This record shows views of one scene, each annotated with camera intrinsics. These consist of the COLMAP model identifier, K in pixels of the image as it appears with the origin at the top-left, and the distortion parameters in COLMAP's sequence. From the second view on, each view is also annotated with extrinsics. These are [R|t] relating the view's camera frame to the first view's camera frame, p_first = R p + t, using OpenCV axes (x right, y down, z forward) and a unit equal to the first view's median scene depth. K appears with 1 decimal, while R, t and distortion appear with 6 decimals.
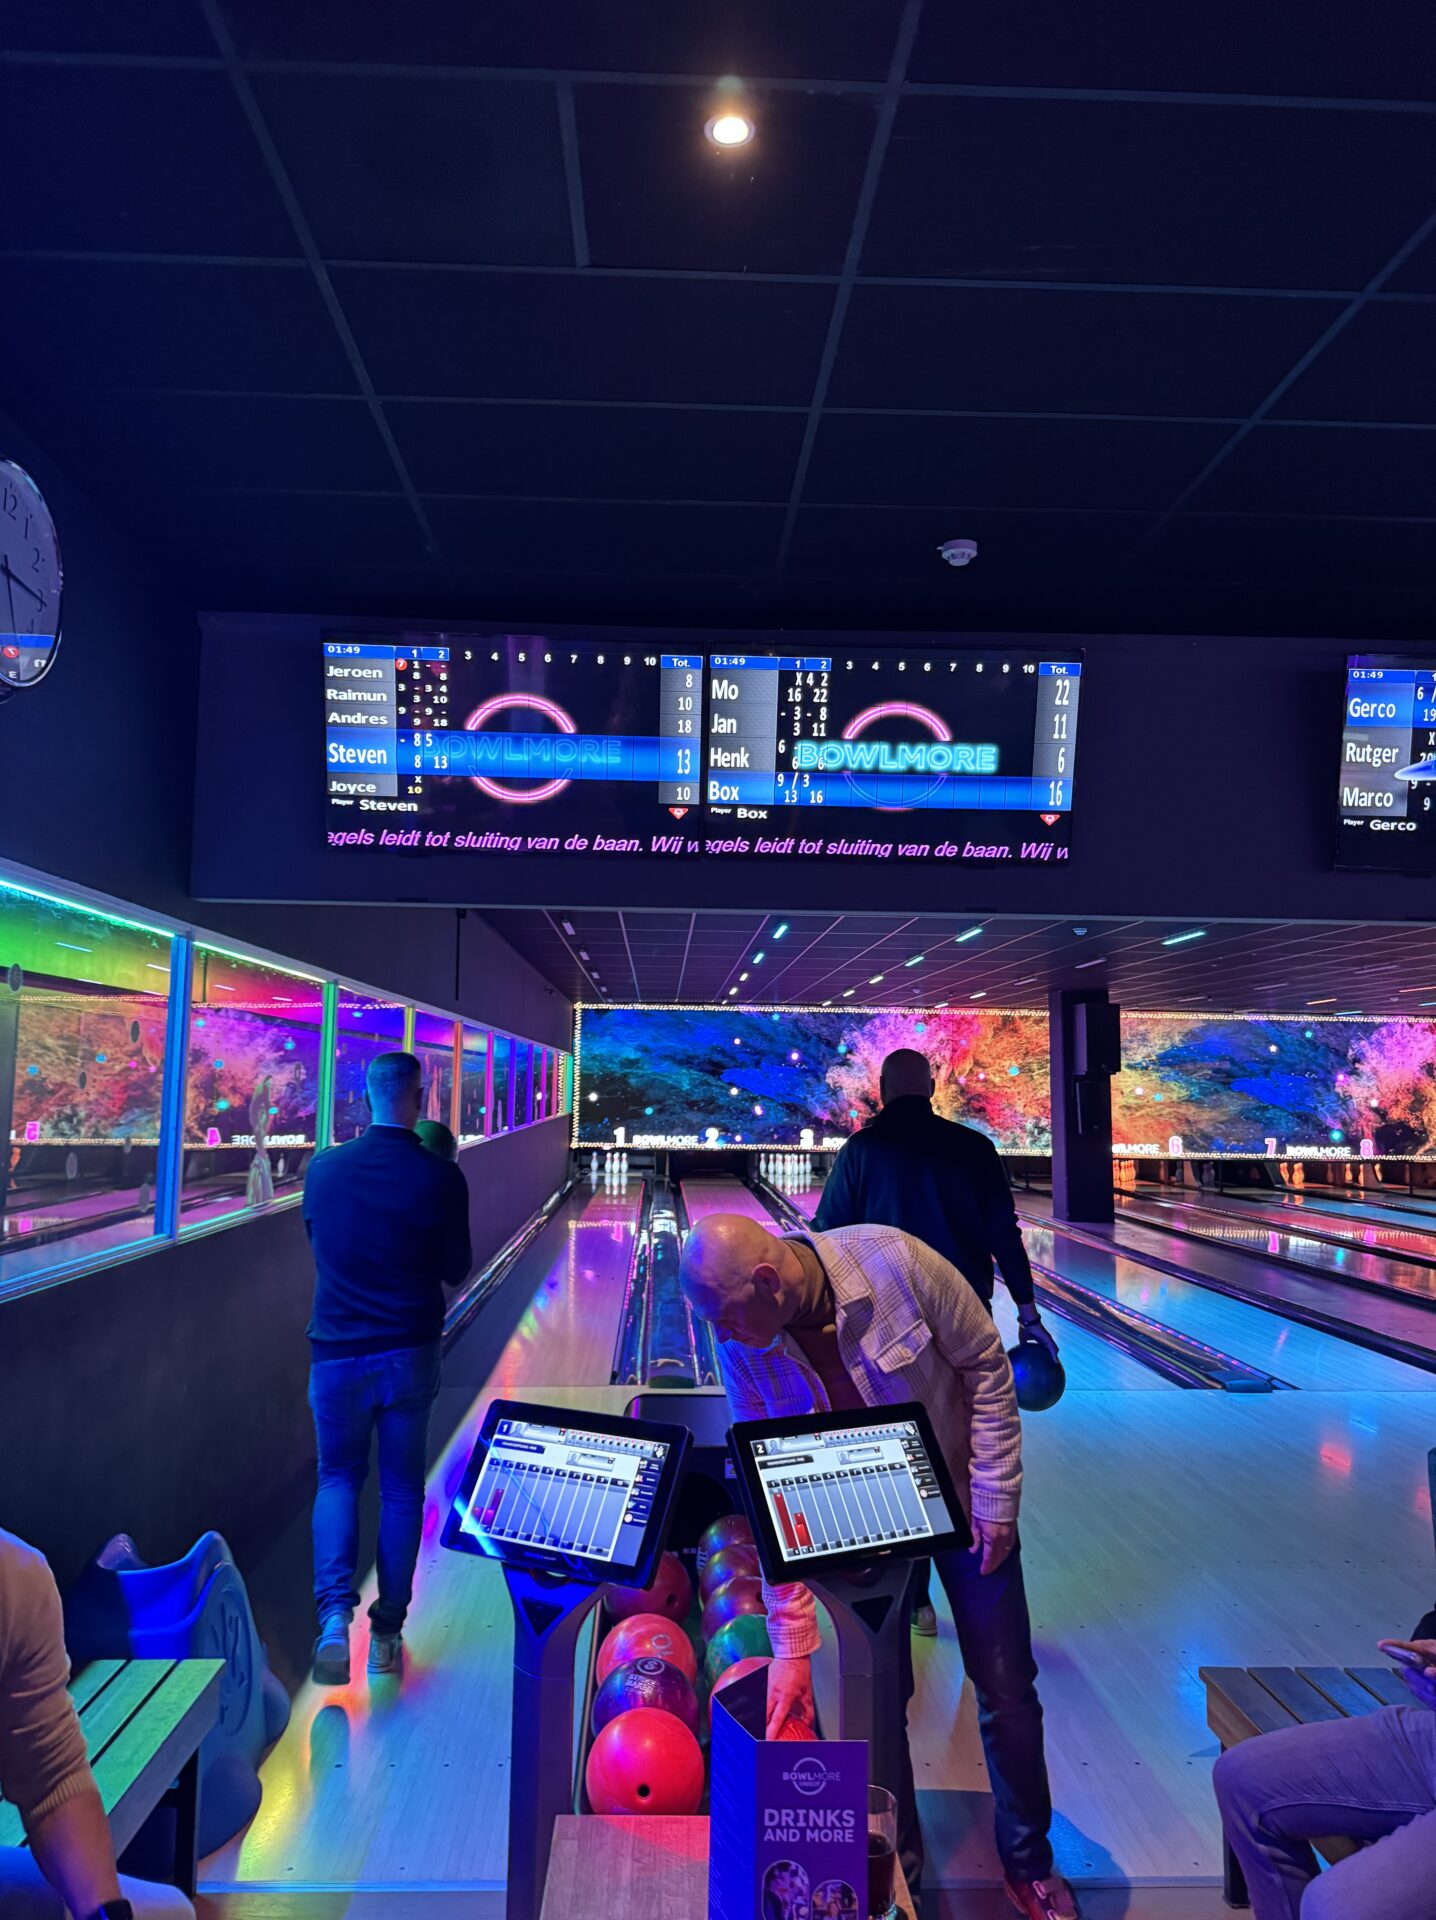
lens RADIAL K [[1335.1, 0, 692.7], [0, 1335.1, 953.8], [0, 0, 1]] dist [0.033793, -0.032734]
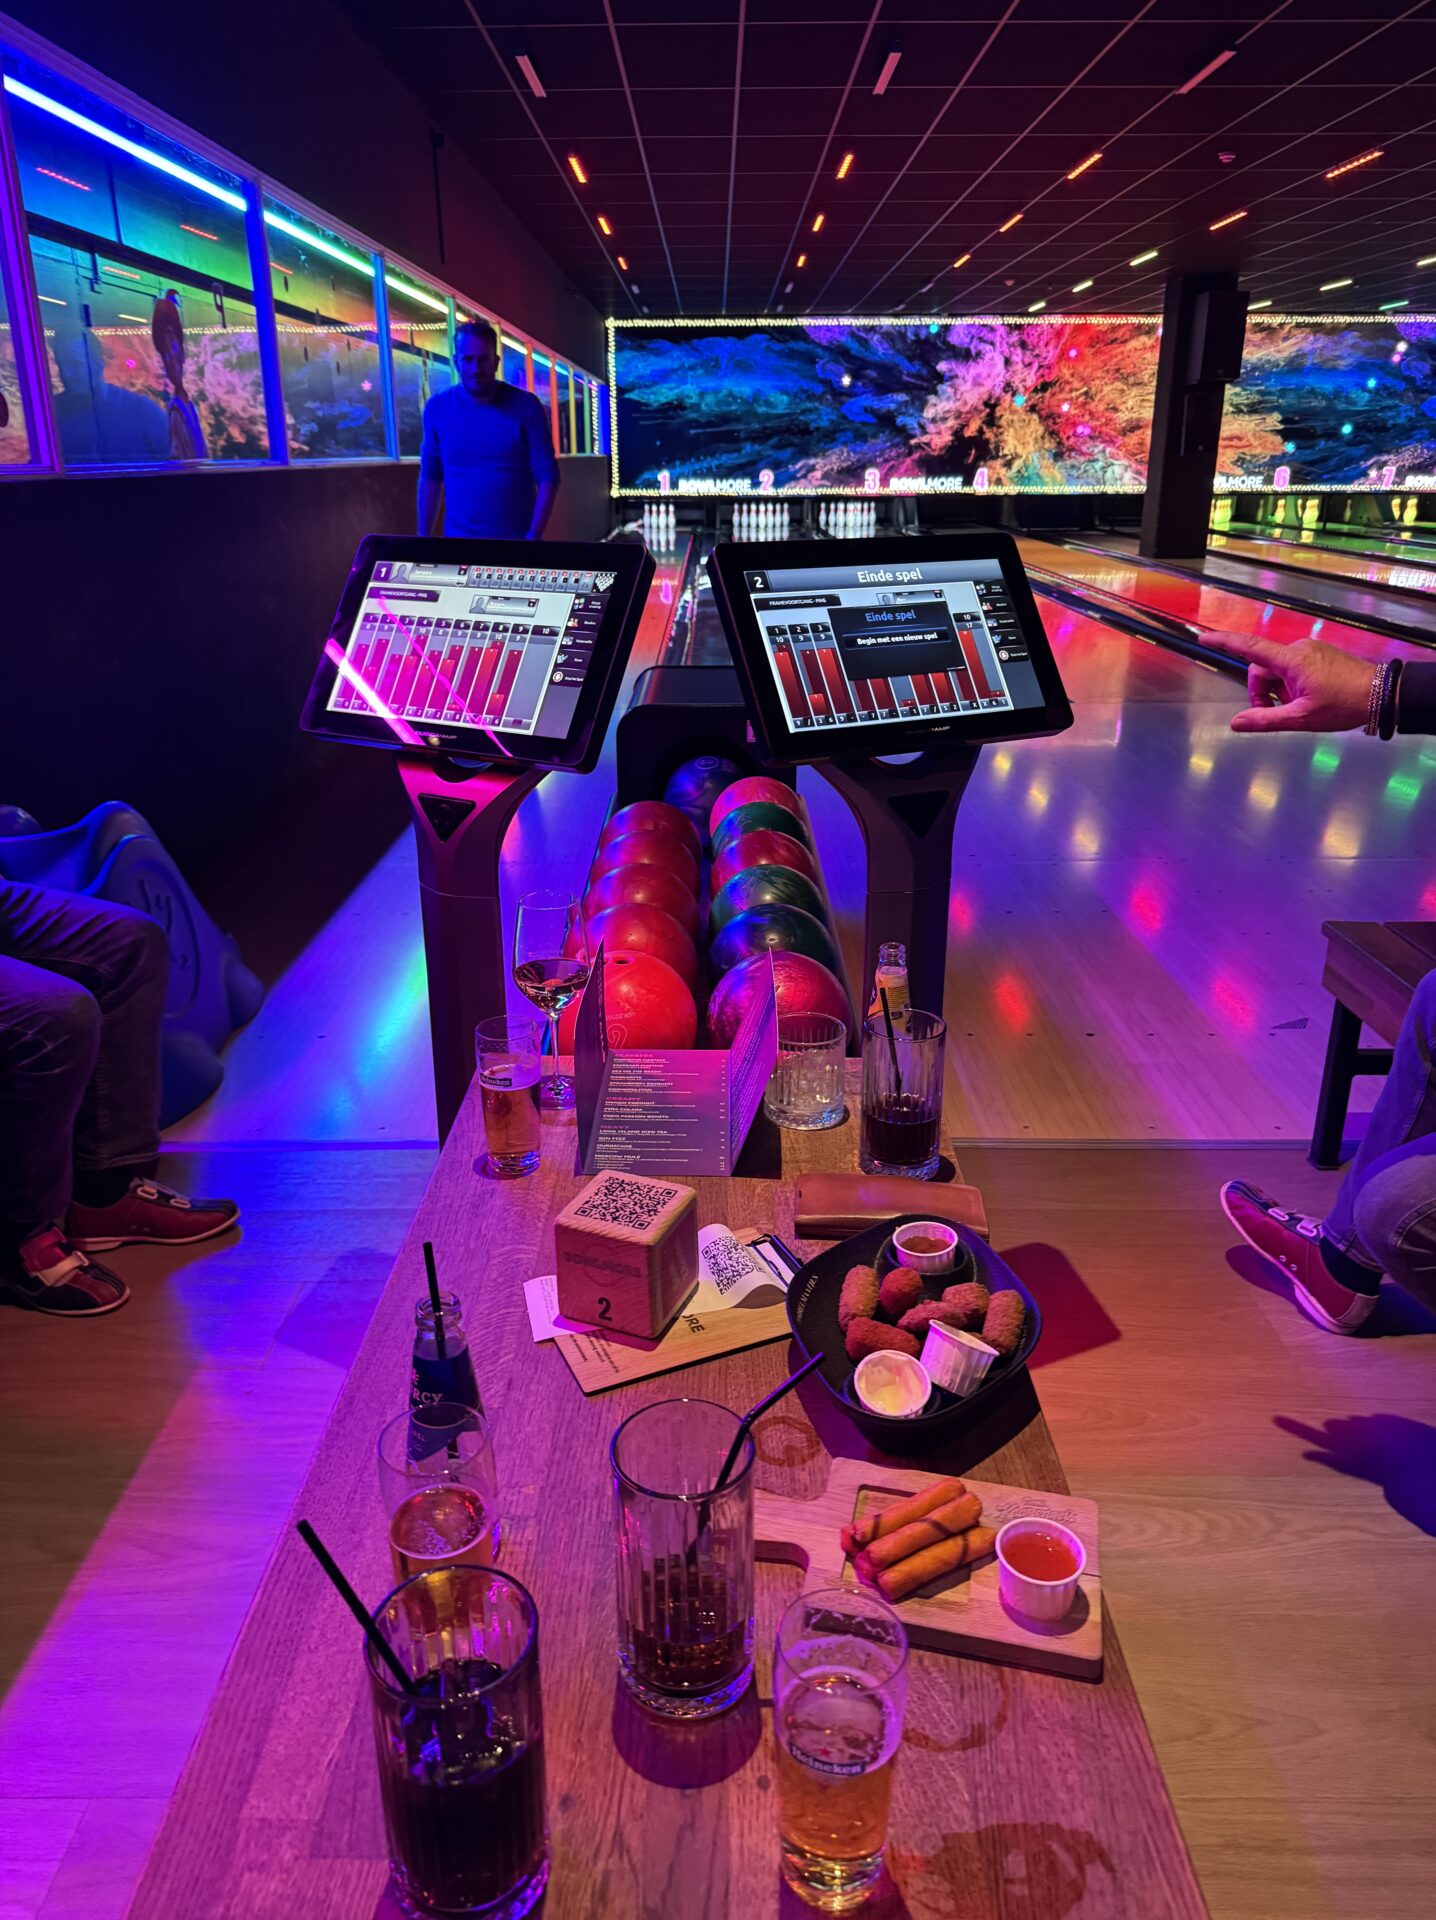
lens RADIAL K [[1345.8, 0, 686.4], [0, 1345.8, 962.8], [0, 0, 1]] dist [0.004614, -0.032695]
pose [[0.998703, -0.003796, -0.050766, 0.025111], [0.025756, 0.897839, 0.439569, 0.129665], [0.043911, -0.440307, 0.896773, 0.172052]]
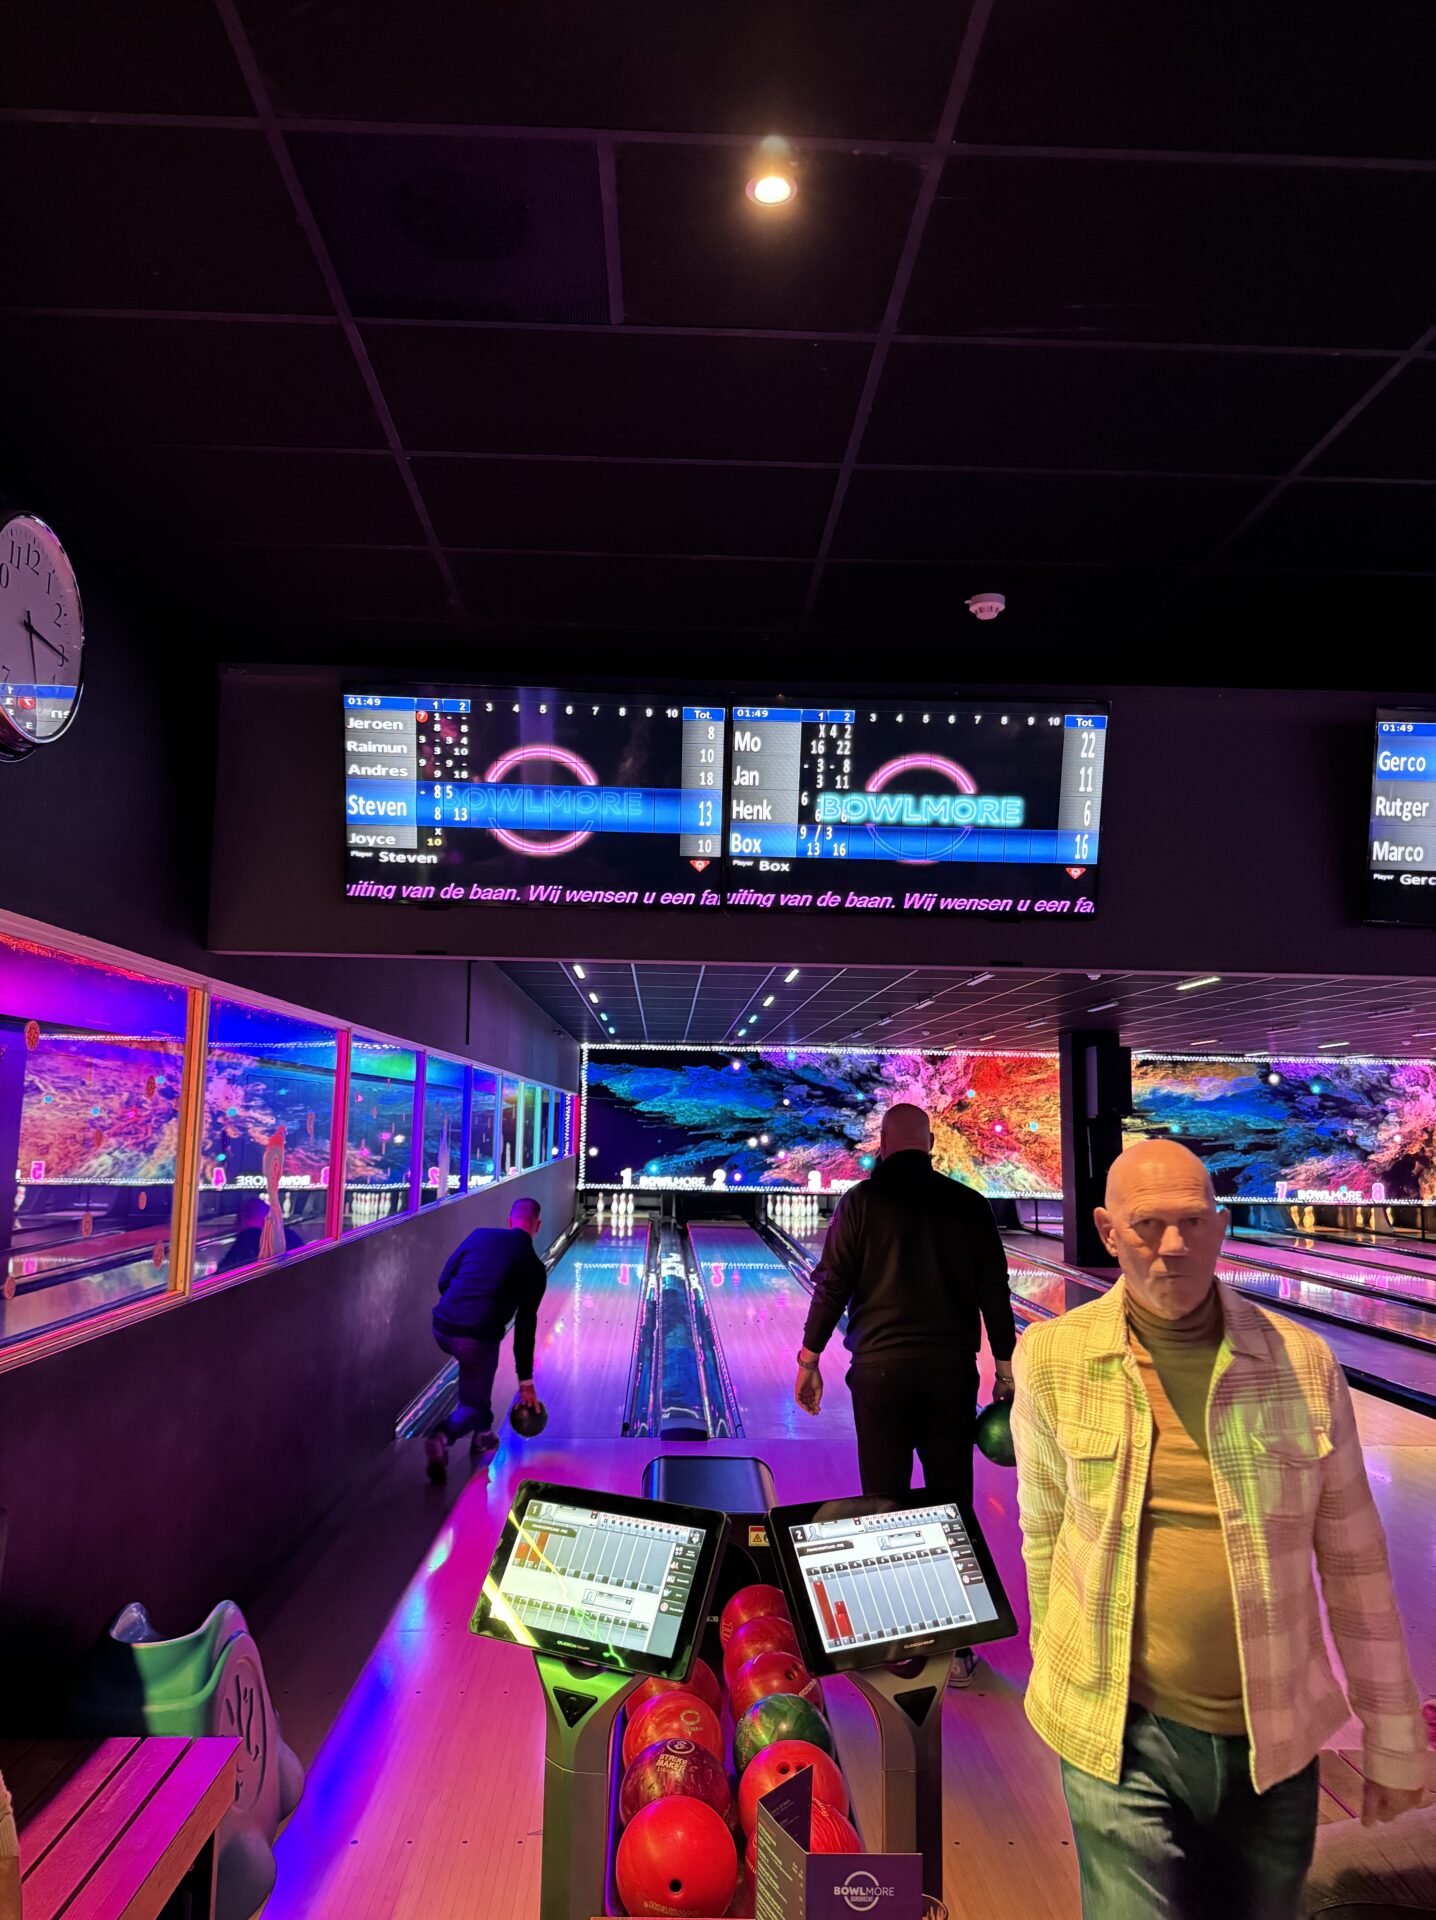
lens RADIAL K [[1335.2, 0, 692.2], [0, 1335.2, 972.6], [0, 0, 1]] dist [0.035877, -0.037425]
pose [[0.999991, 0.002789, -0.003332, -0.013070], [-0.002833, 0.999905, -0.013520, -0.012814], [0.003294, 0.013529, 0.999903, 0.011039]]
